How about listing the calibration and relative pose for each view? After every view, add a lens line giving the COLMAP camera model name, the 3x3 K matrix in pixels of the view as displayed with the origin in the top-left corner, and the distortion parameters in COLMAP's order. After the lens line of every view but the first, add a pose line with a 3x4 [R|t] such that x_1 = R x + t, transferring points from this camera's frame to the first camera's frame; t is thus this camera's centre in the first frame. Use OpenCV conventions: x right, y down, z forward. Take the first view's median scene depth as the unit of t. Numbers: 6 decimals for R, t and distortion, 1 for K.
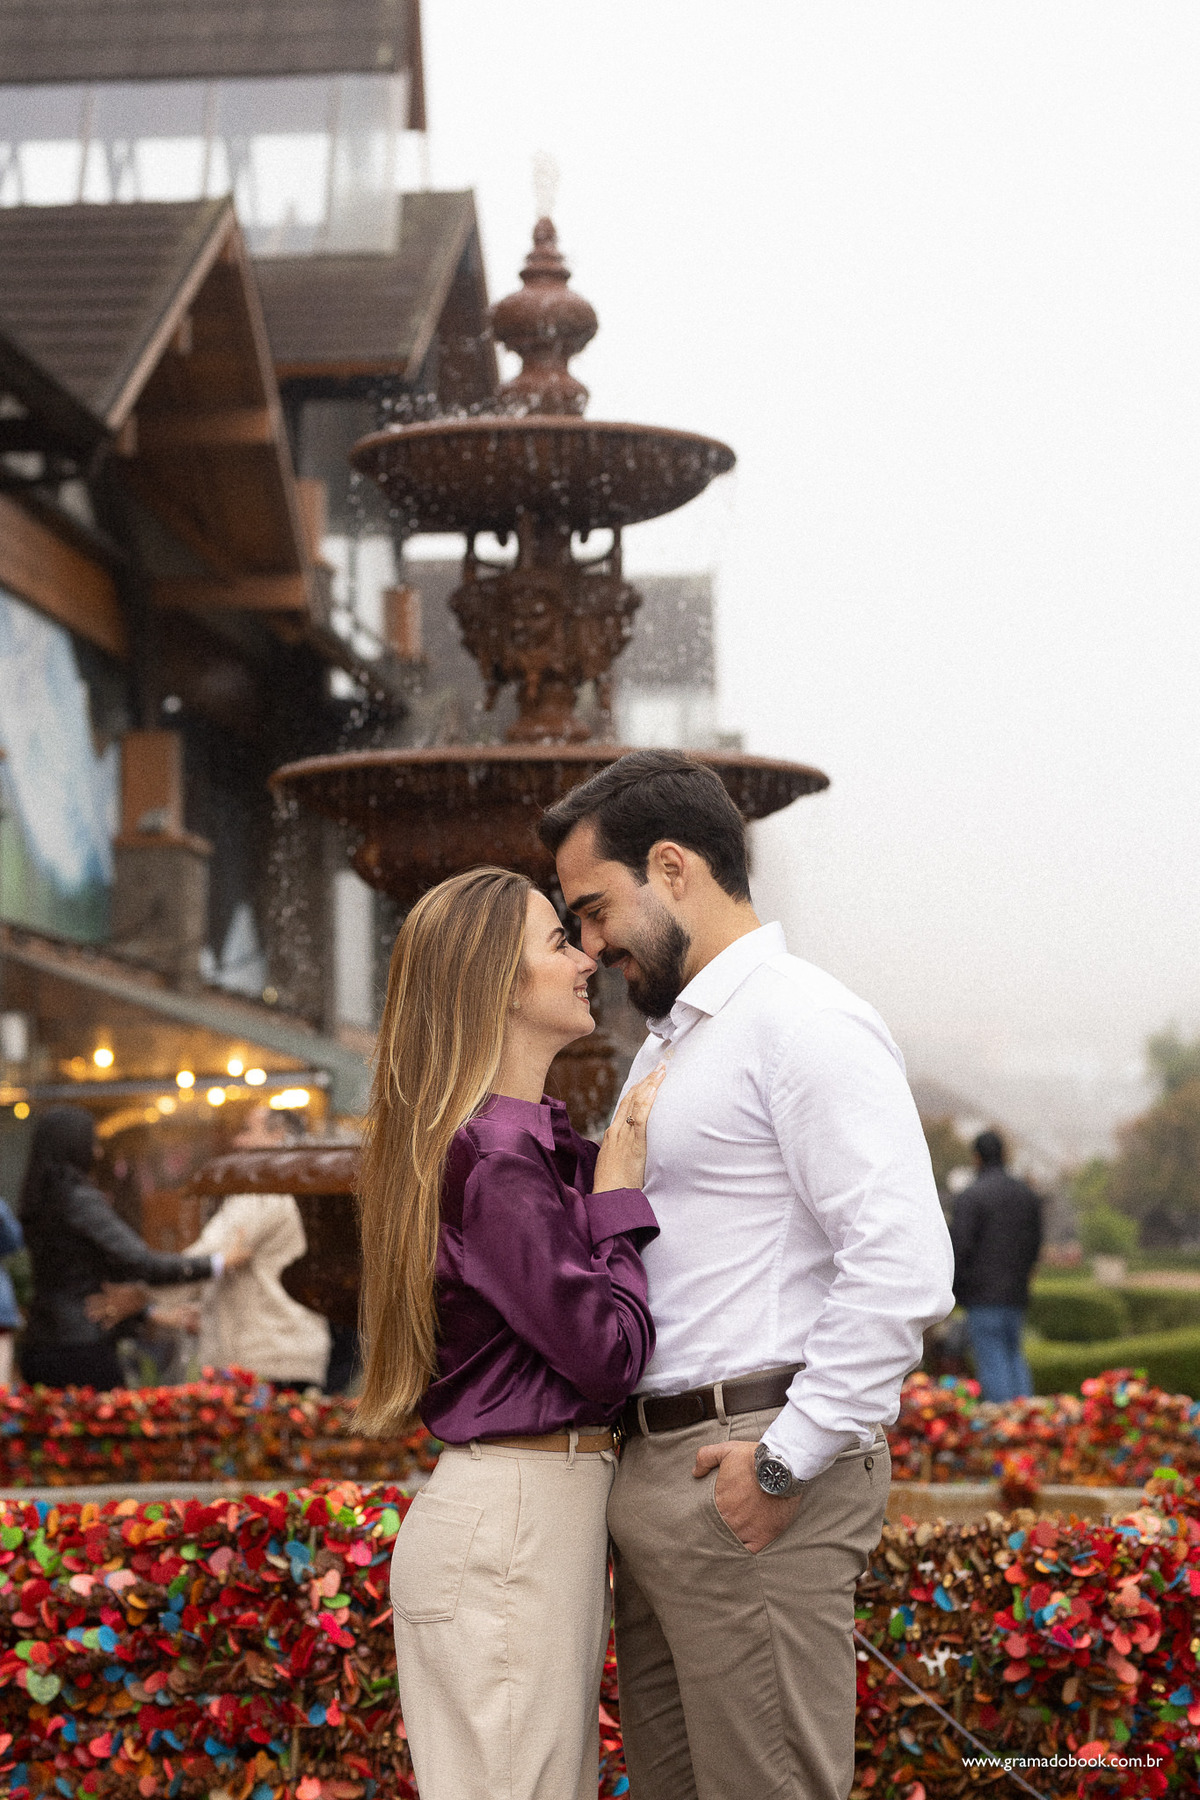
lens RADIAL K [[4264.3, 0, 600.0], [0, 4264.3, 901.4], [0, 0, 1]] dist [0.071177, -0.654842]
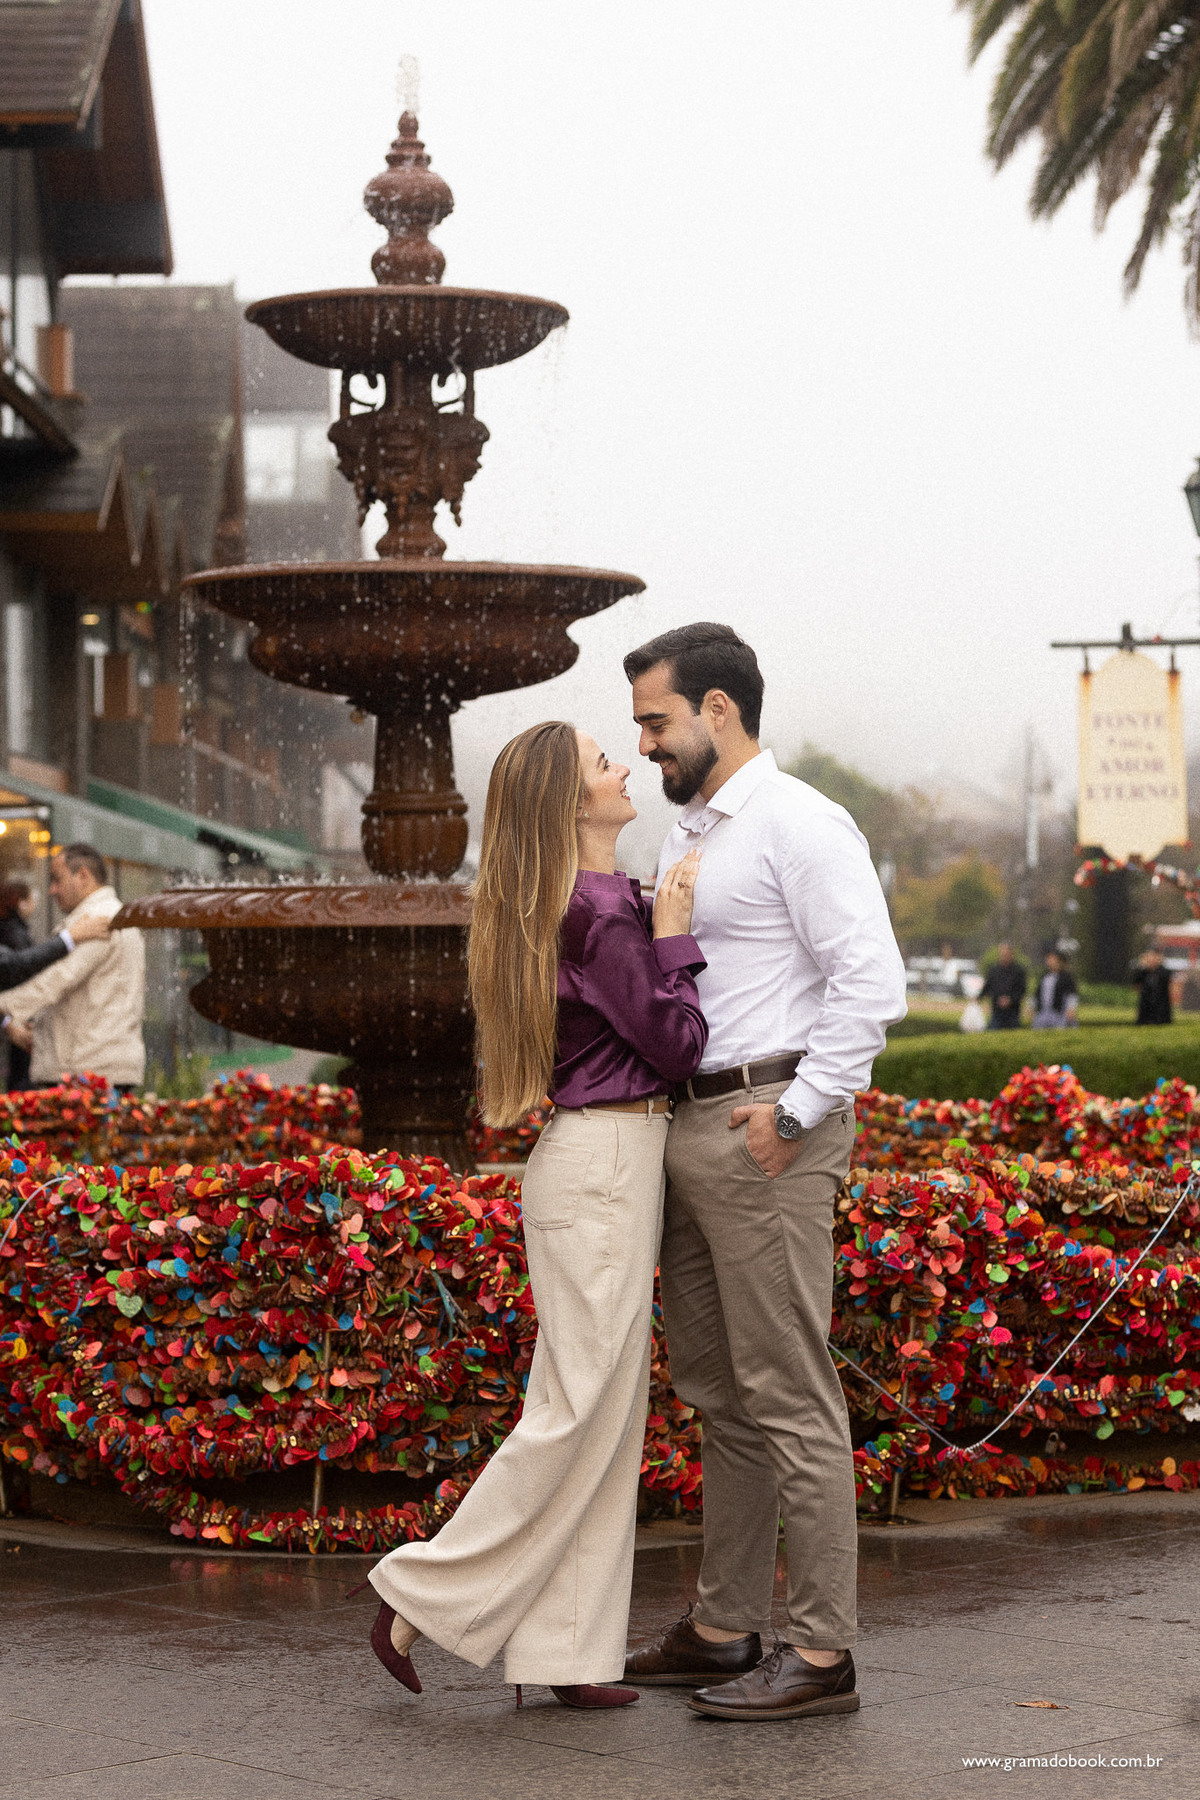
lens RADIAL K [[4264.3, 0, 600.0], [0, 4264.3, 901.4], [0, 0, 1]] dist [0.071177, -0.654842]
pose [[0.995443, 0.000663, 0.095355, -0.112130], [-0.006894, 0.997860, 0.065028, -0.026904], [-0.095108, -0.065389, 0.993317, -0.314530]]
